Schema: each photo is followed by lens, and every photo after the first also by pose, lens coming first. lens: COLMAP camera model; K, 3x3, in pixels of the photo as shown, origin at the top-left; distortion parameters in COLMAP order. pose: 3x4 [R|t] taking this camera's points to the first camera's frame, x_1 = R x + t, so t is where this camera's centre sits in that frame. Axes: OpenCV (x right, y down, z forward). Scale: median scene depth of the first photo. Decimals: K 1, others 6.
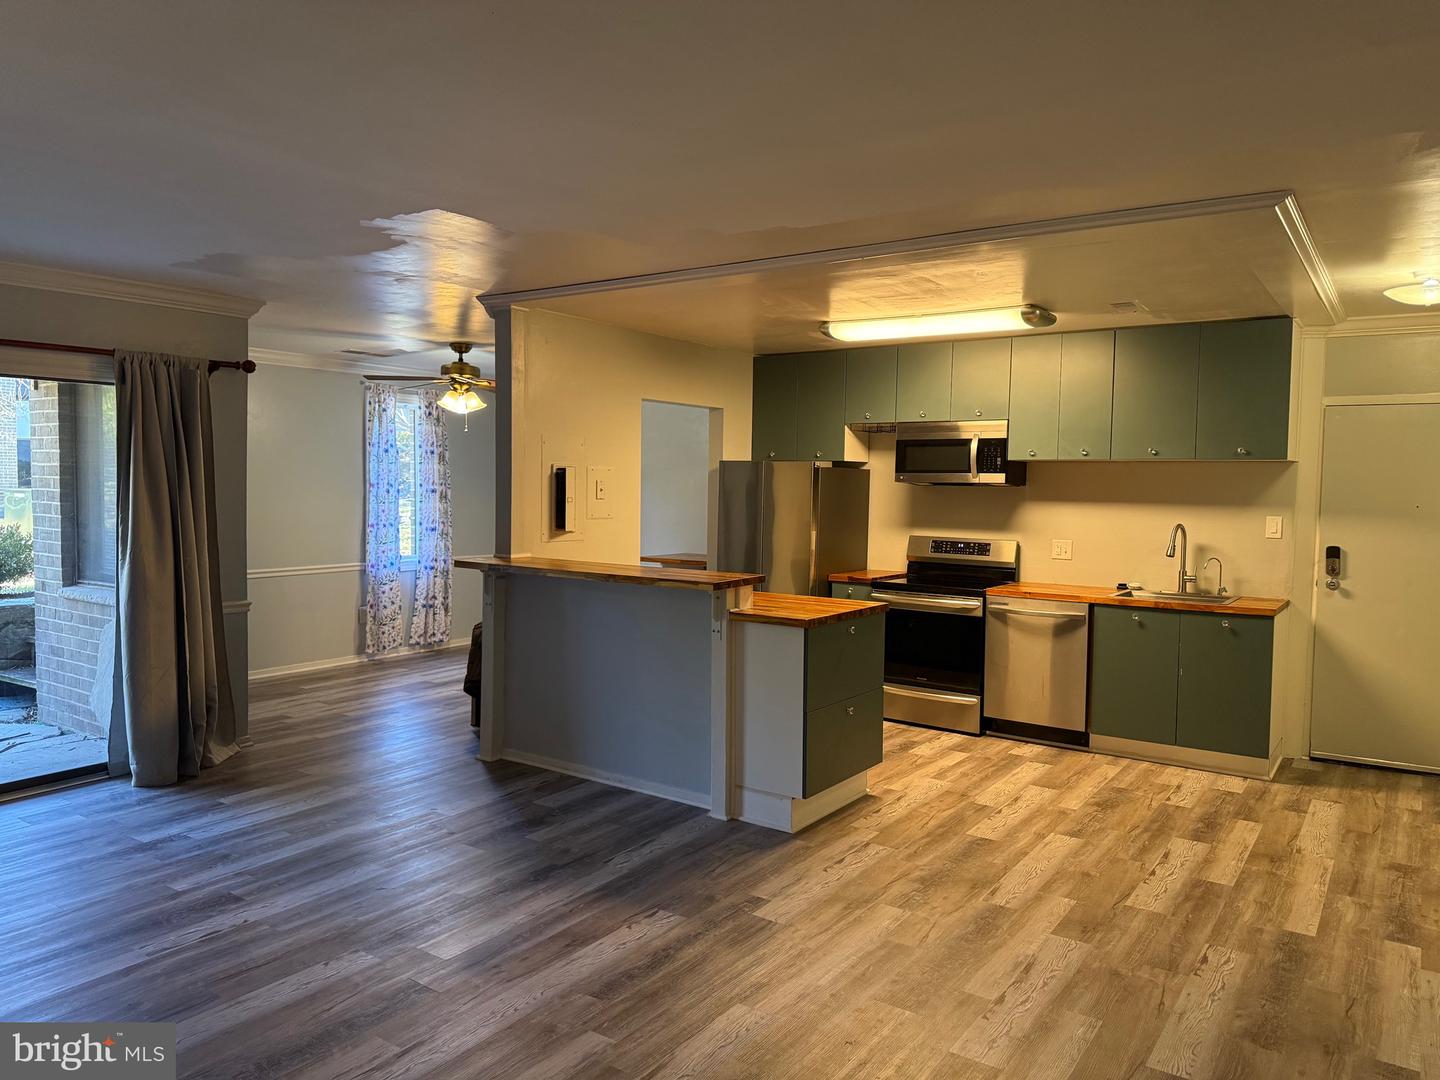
lens RADIAL K [[1011.9, 0, 725.4], [0, 1011.9, 542.2], [0, 0, 1]] dist [0.137719, -0.202903]
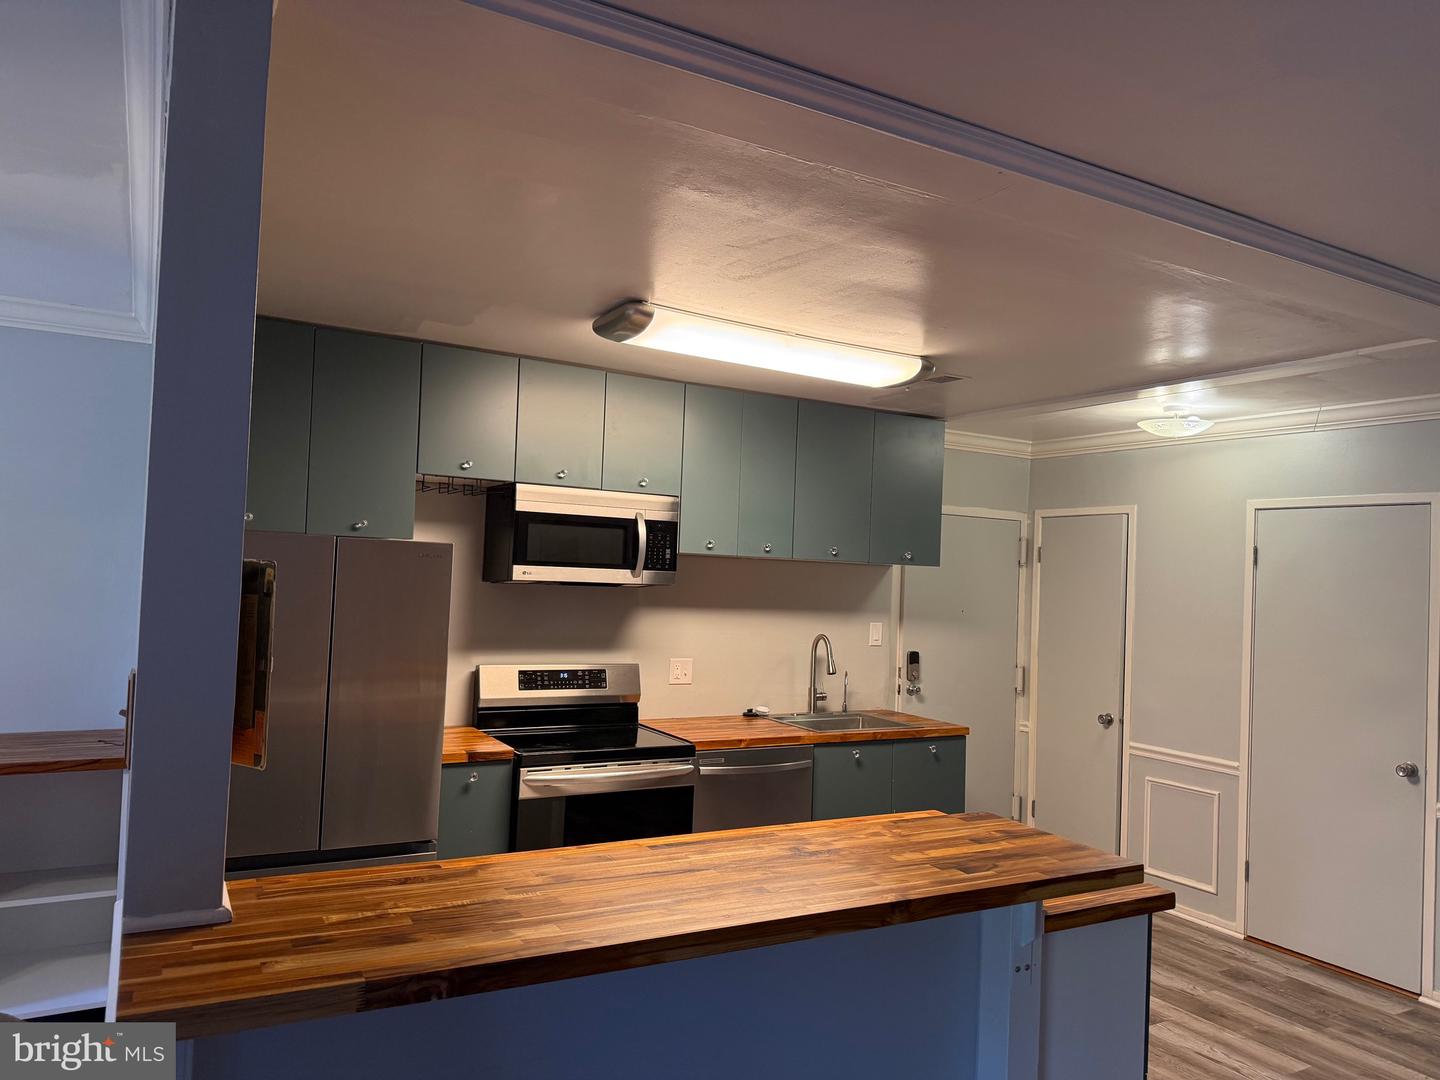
lens RADIAL K [[1003.6, 0, 718.1], [0, 1003.6, 553.6], [0, 0, 1]] dist [0.113018, -0.147827]
pose [[0.440355, 0.021830, 0.897558, -0.375432], [0.019305, 0.999243, -0.033774, -0.062258], [-0.897616, 0.032200, 0.439601, 0.746435]]
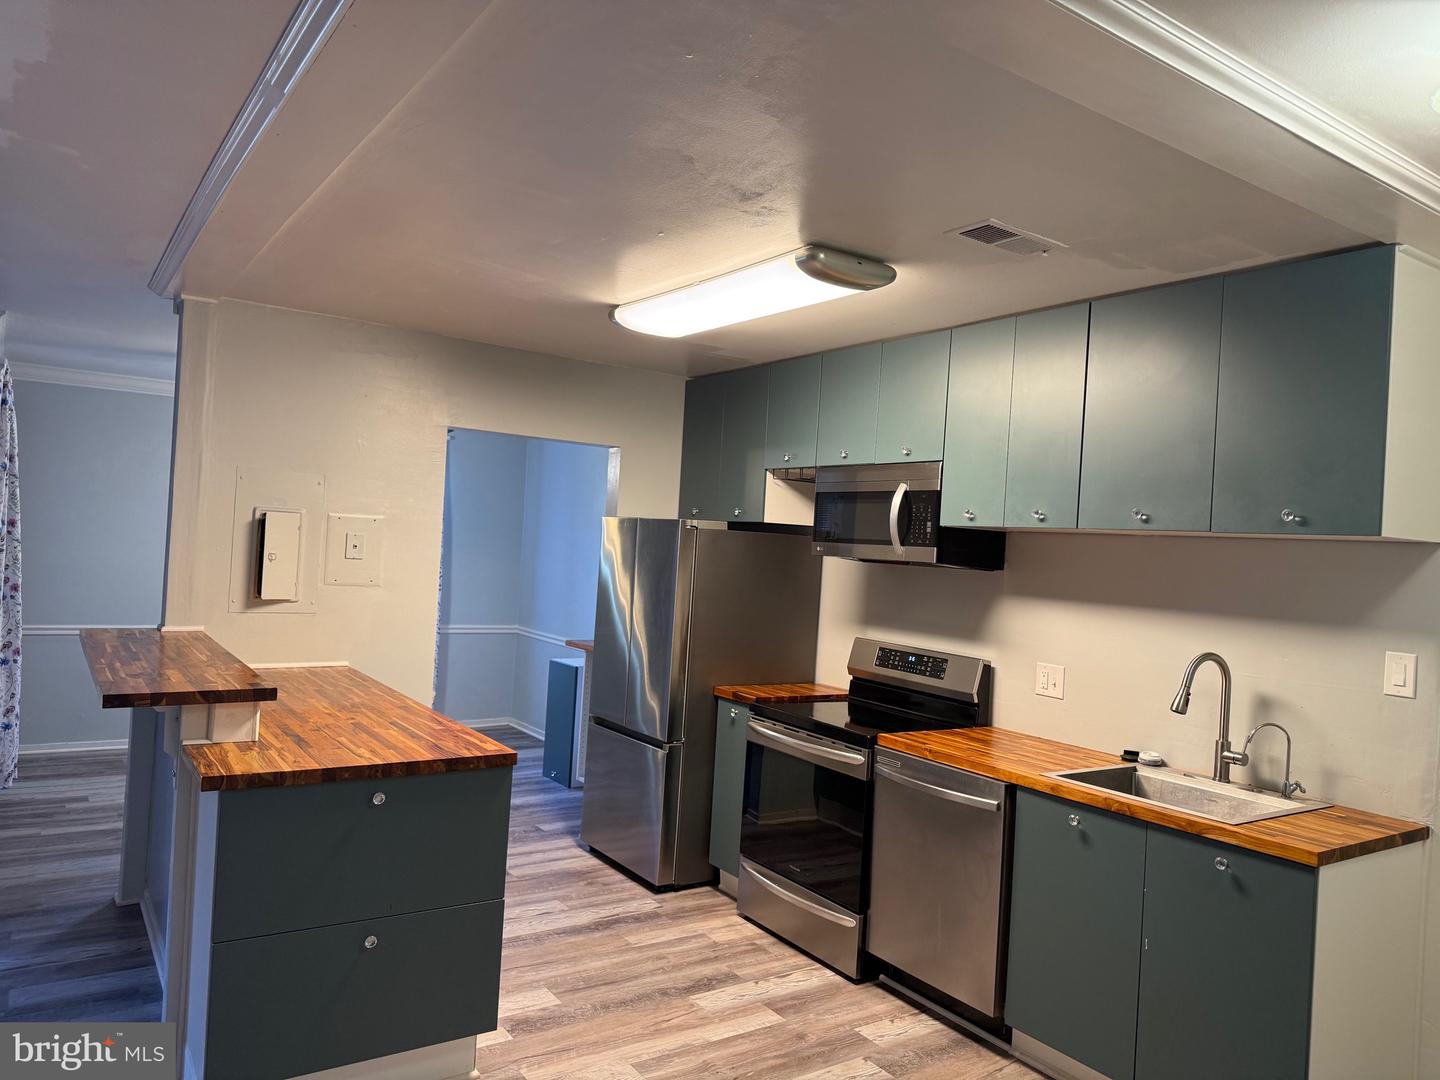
lens RADIAL K [[1019.6, 0, 719.9], [0, 1019.6, 546.0], [0, 0, 1]] dist [0.113085, -0.161886]
pose [[0.931561, 0.038486, -0.361542, 0.418981], [-0.063119, 0.996402, -0.056568, -0.028015], [0.358064, 0.075516, 0.930638, 0.426075]]
